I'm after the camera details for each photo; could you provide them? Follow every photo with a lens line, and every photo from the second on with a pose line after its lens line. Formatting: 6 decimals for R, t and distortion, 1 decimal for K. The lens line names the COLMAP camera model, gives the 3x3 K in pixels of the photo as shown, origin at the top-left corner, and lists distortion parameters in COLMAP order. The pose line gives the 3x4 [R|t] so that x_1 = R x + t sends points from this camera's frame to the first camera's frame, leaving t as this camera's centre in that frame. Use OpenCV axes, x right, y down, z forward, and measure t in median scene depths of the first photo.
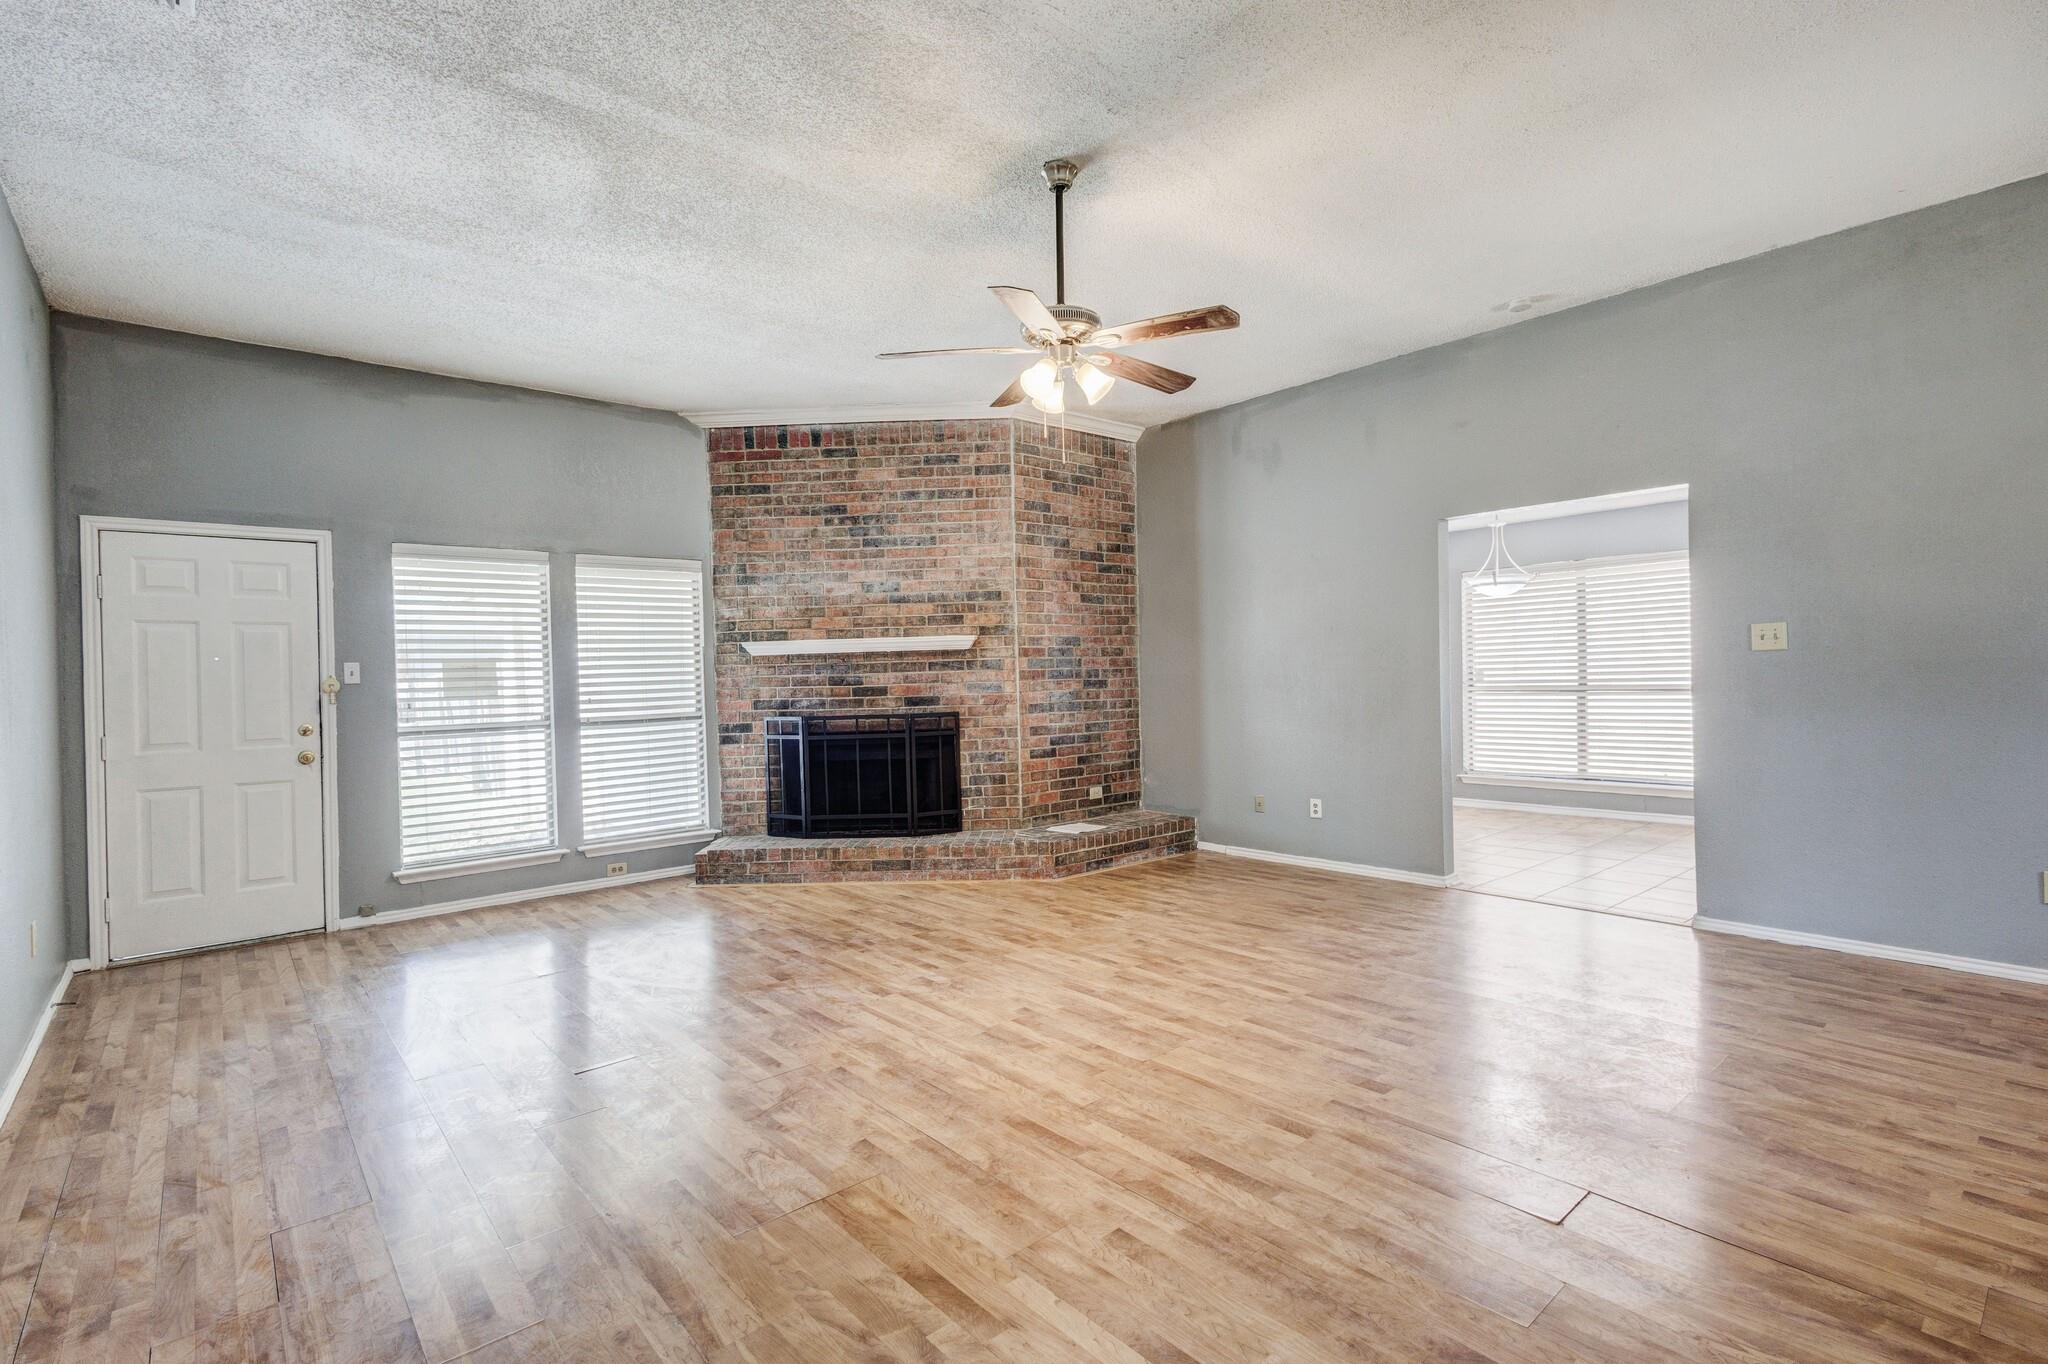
lens RADIAL K [[946.9, 0, 1024.0], [0, 946.9, 682.0], [0, 0, 1]] dist [0.002176, 0.000131]
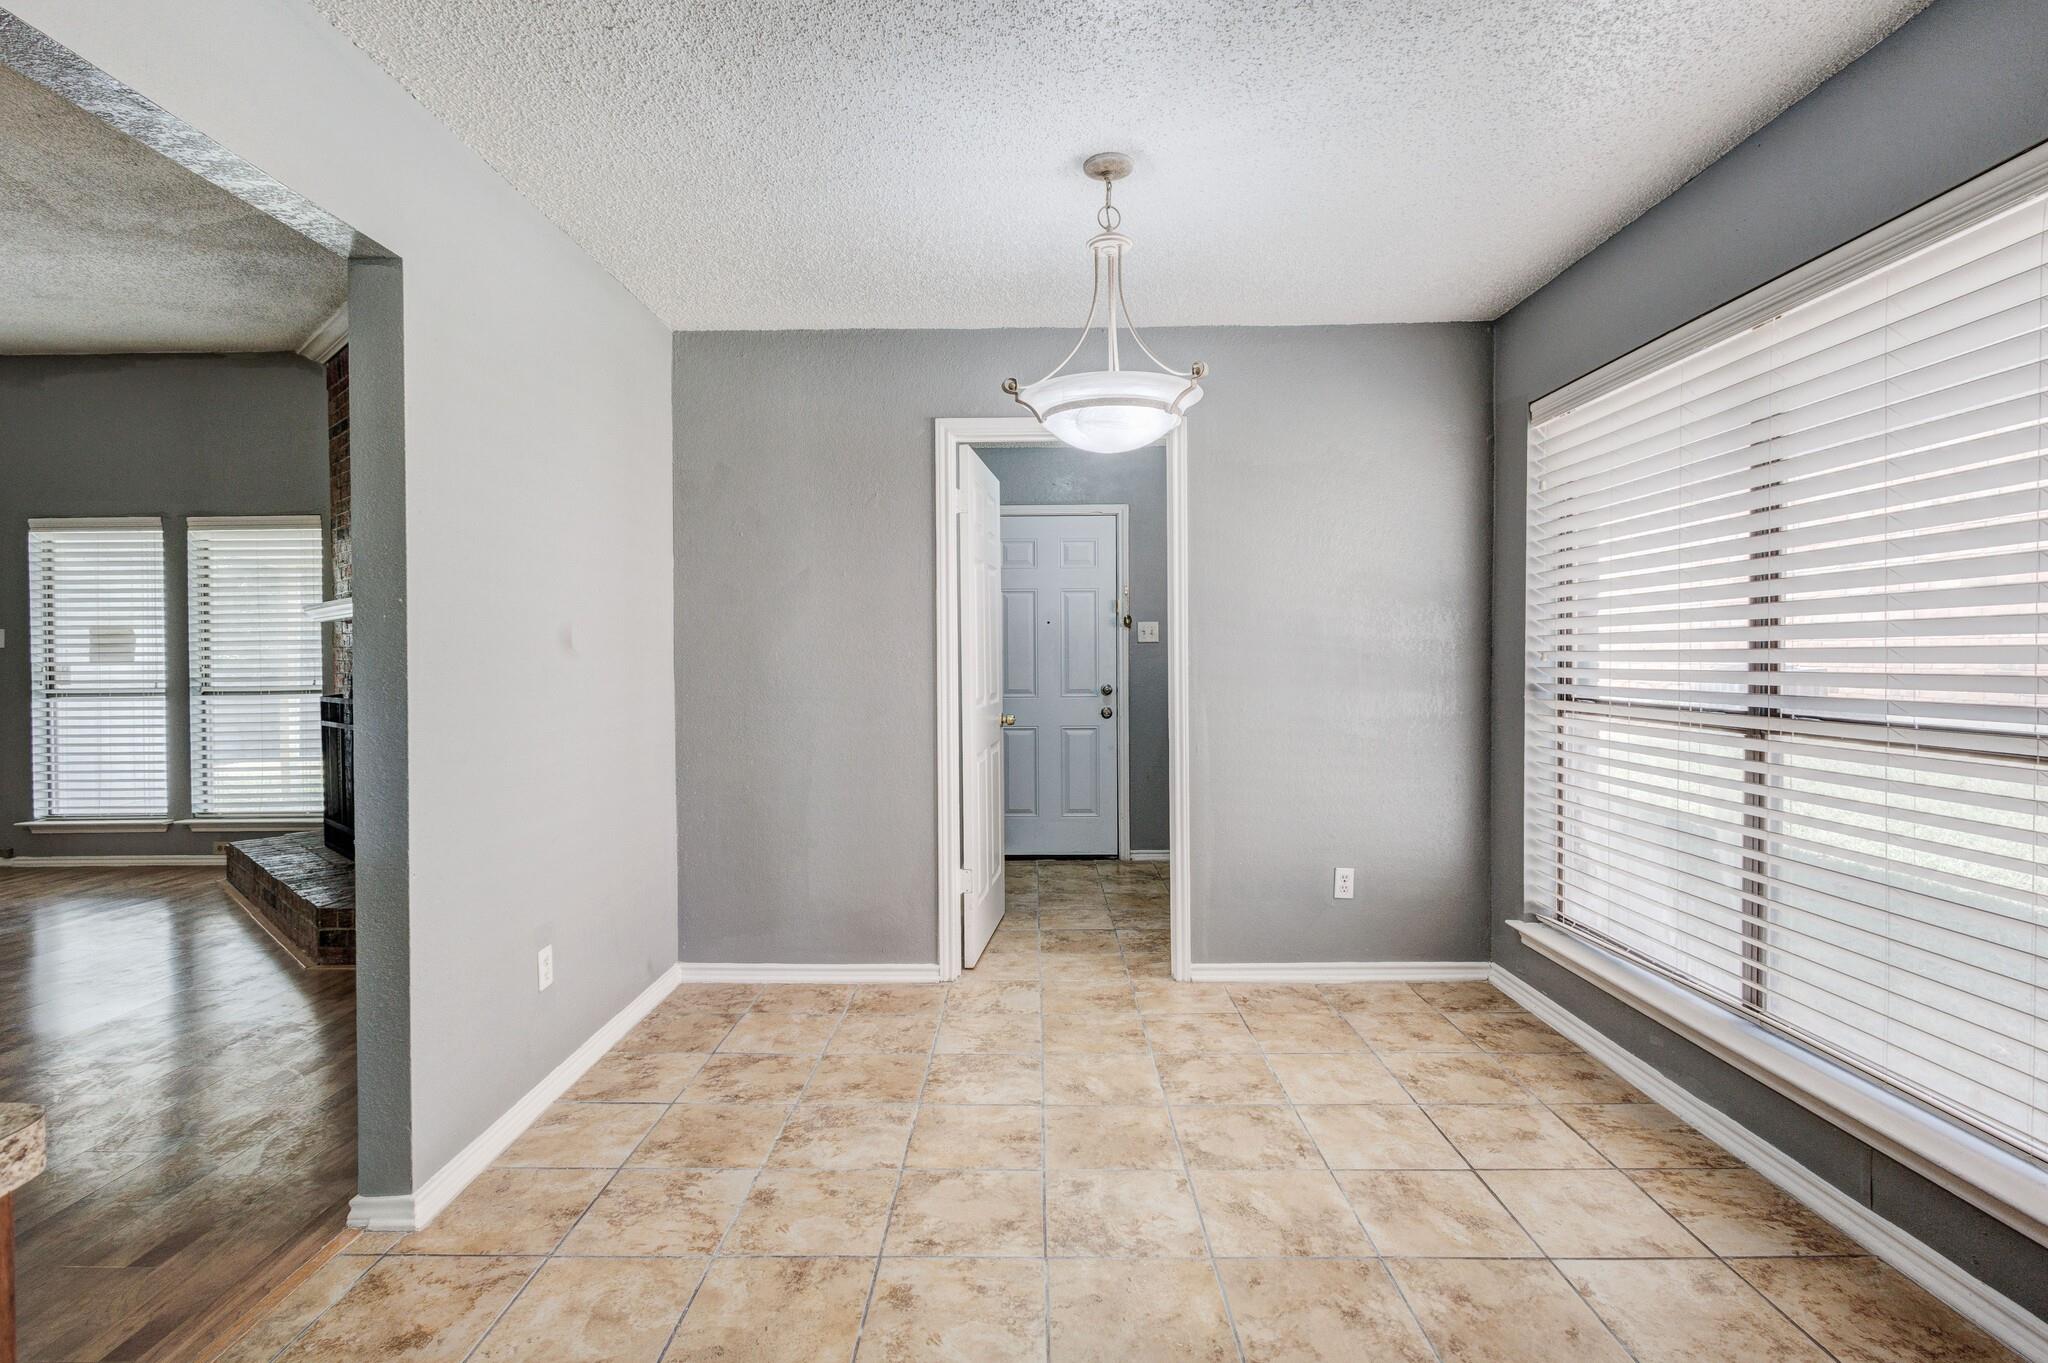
lens RADIAL K [[946.9, 0, 1024.0], [0, 946.9, 681.5], [0, 0, 1]] dist [0.002176, 0.000131]
pose [[0.752517, 0.032828, -0.657754, 0.742695], [-0.018027, 0.999409, 0.029255, -0.010385], [0.658326, -0.010158, 0.752664, 0.764784]]
